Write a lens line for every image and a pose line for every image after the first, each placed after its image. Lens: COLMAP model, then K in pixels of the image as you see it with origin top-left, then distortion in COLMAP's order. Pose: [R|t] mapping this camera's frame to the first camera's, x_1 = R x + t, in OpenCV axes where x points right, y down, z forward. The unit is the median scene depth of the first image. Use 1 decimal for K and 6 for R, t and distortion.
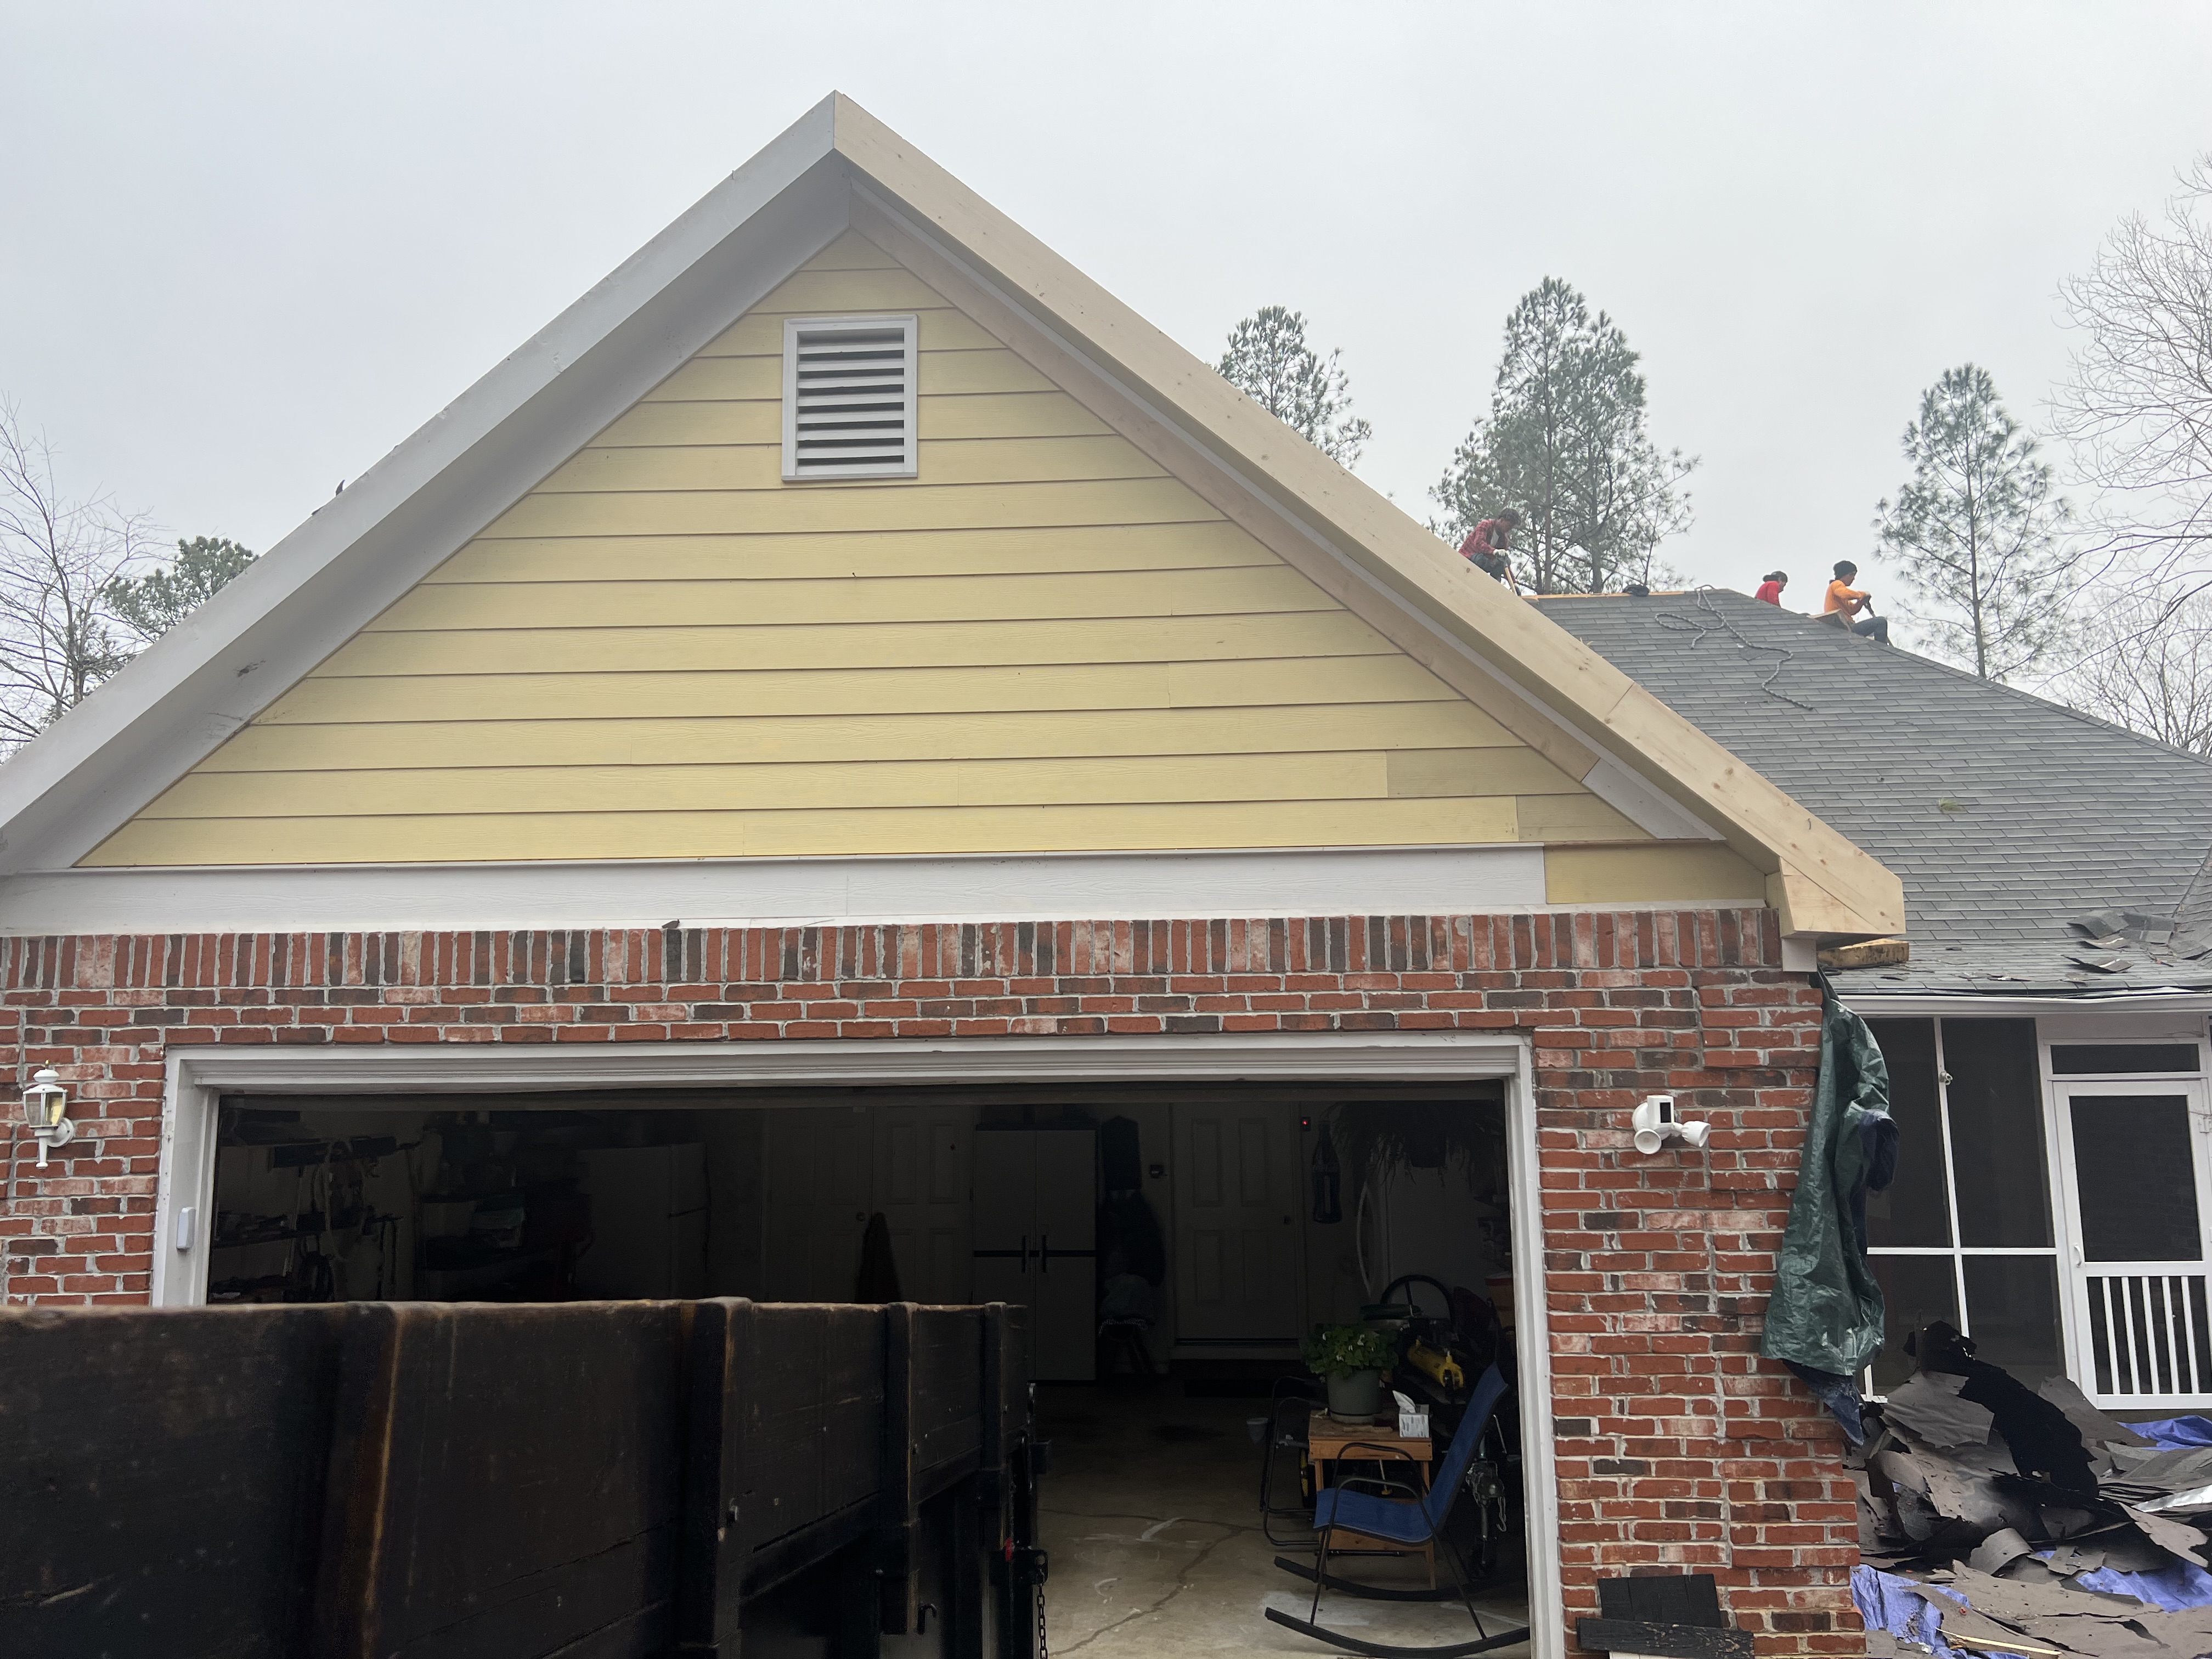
lens RADIAL K [[1790.9, 0, 1106.0], [0, 1790.9, 829.5], [0, 0, 1]] dist [0.069708, -0.087391]
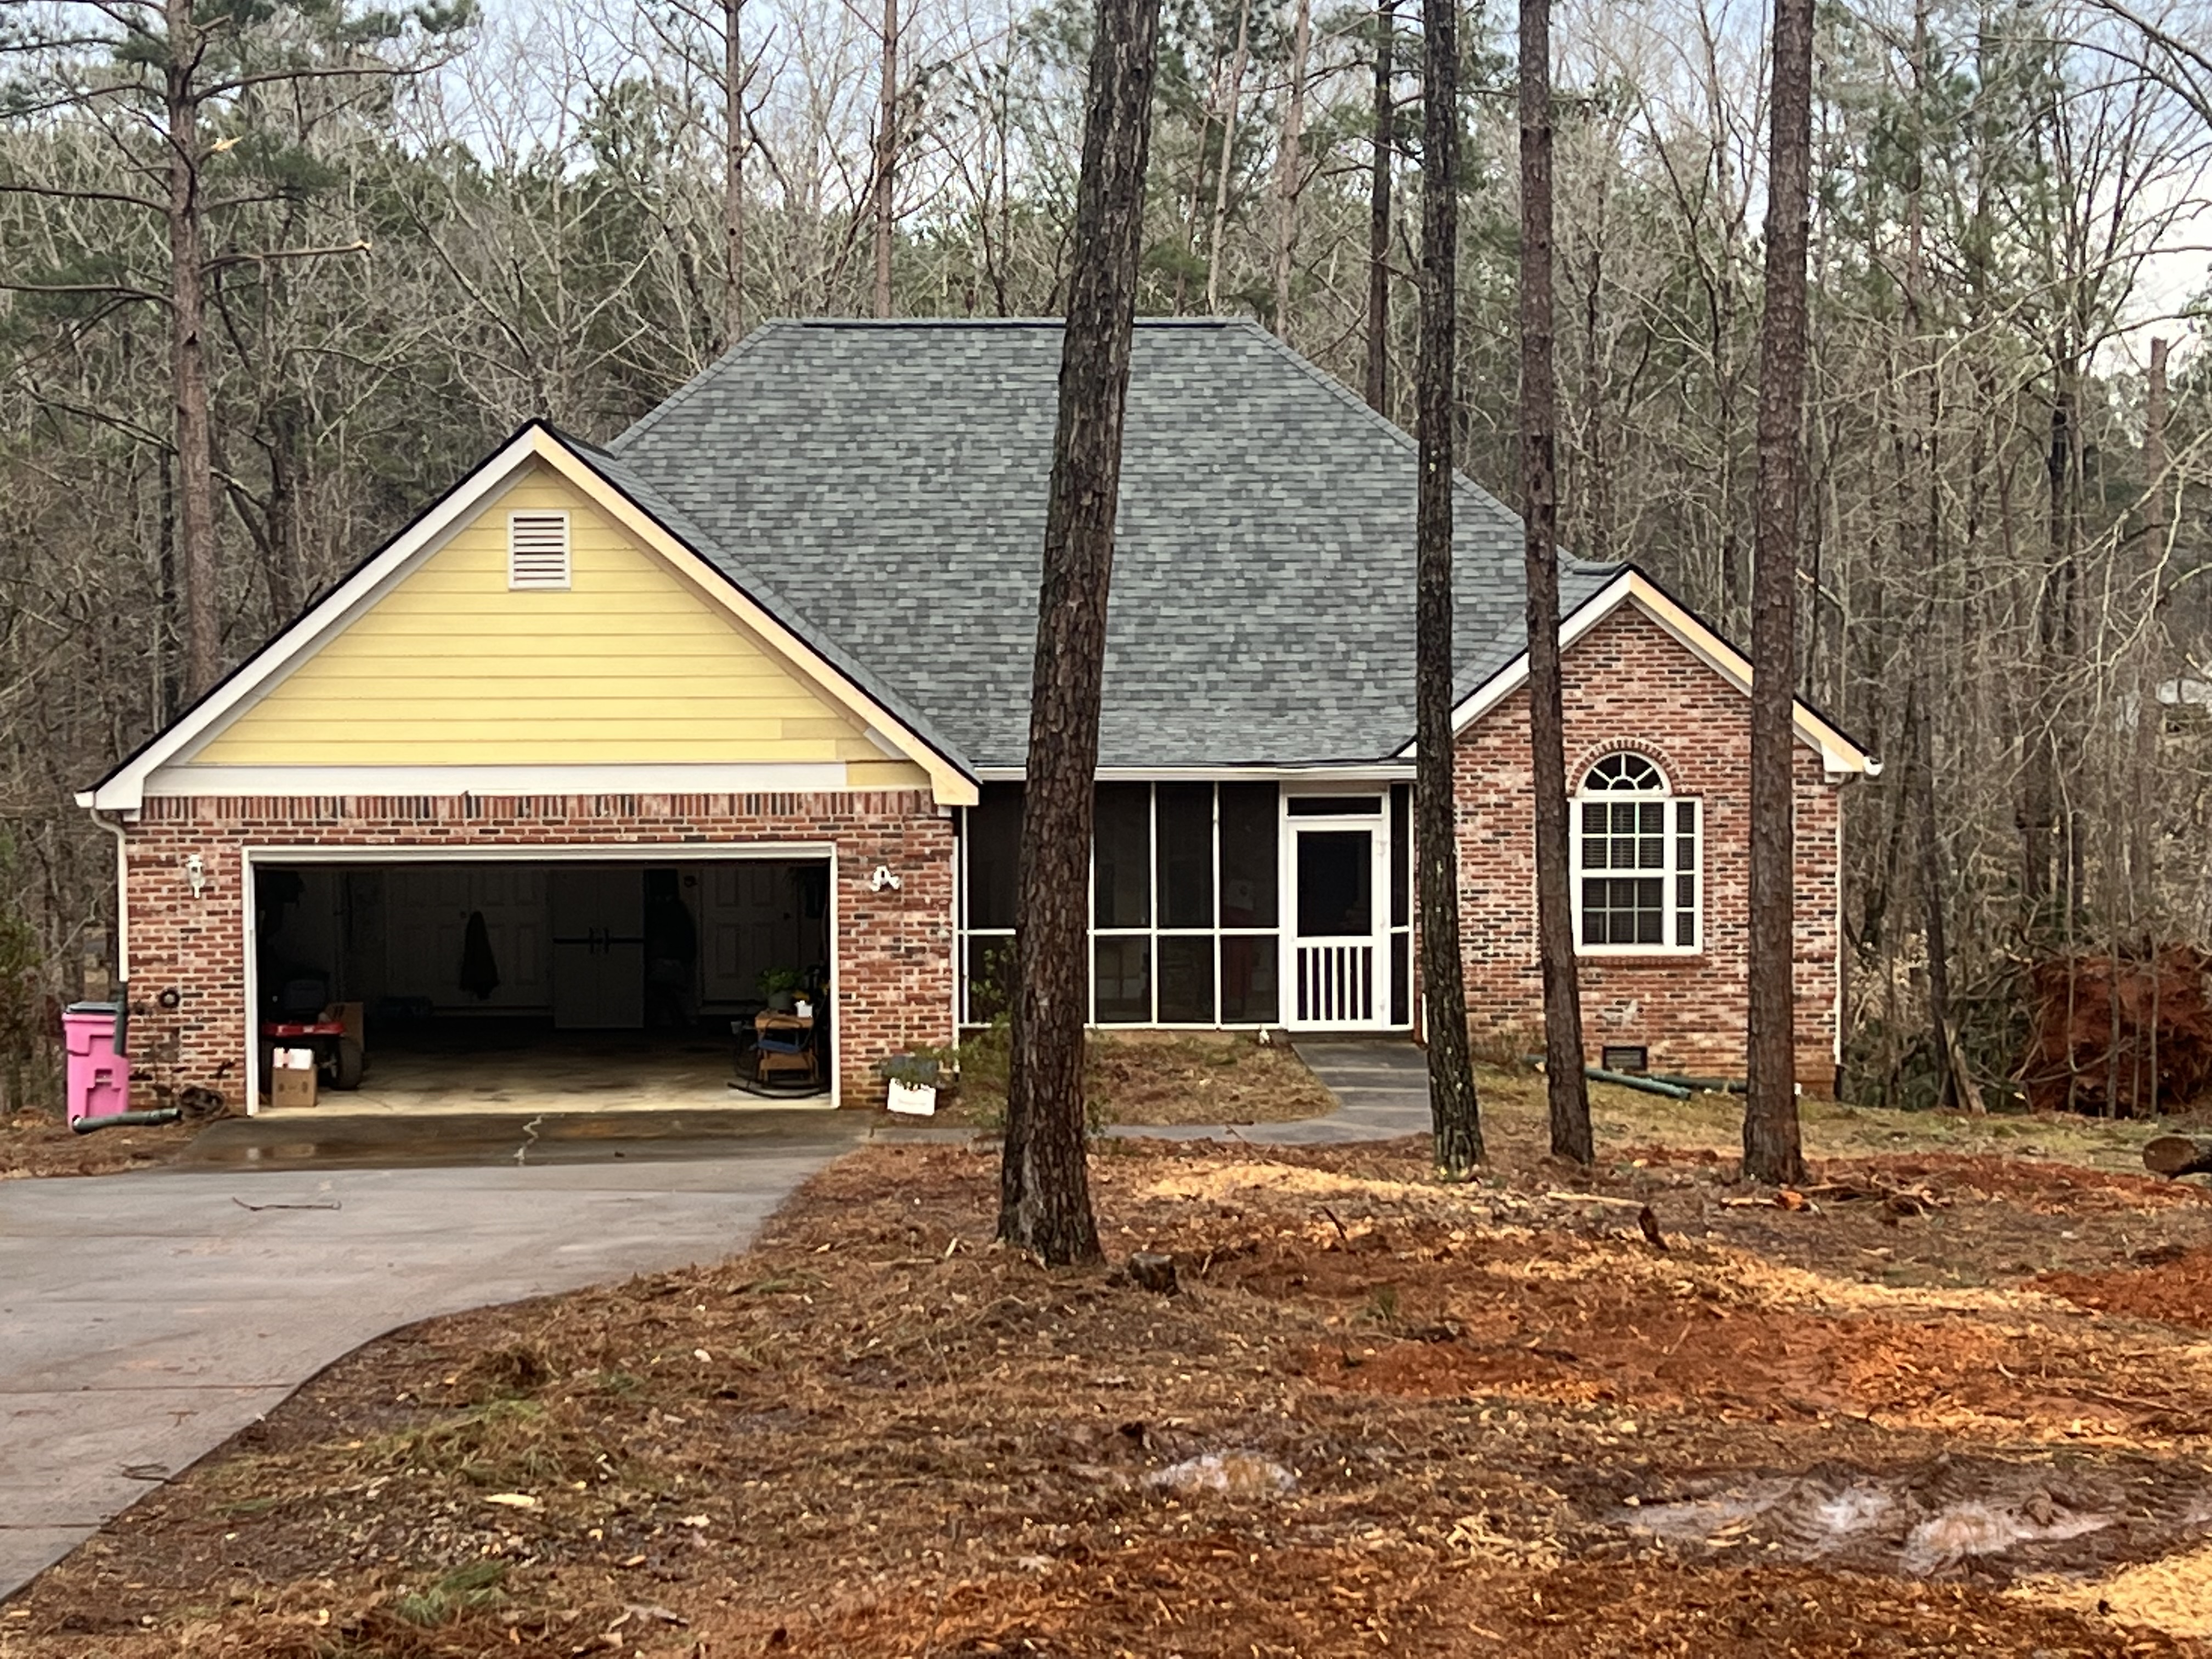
lens RADIAL K [[4523.7, 0, 1097.5], [0, 4523.7, 801.7], [0, 0, 1]] dist [0.220675, 0.166114]
pose [[0.994511, -0.001882, 0.104617, -0.048296], [-0.018000, 0.981854, 0.188783, -1.055084], [-0.103074, -0.189630, 0.976430, -4.790080]]
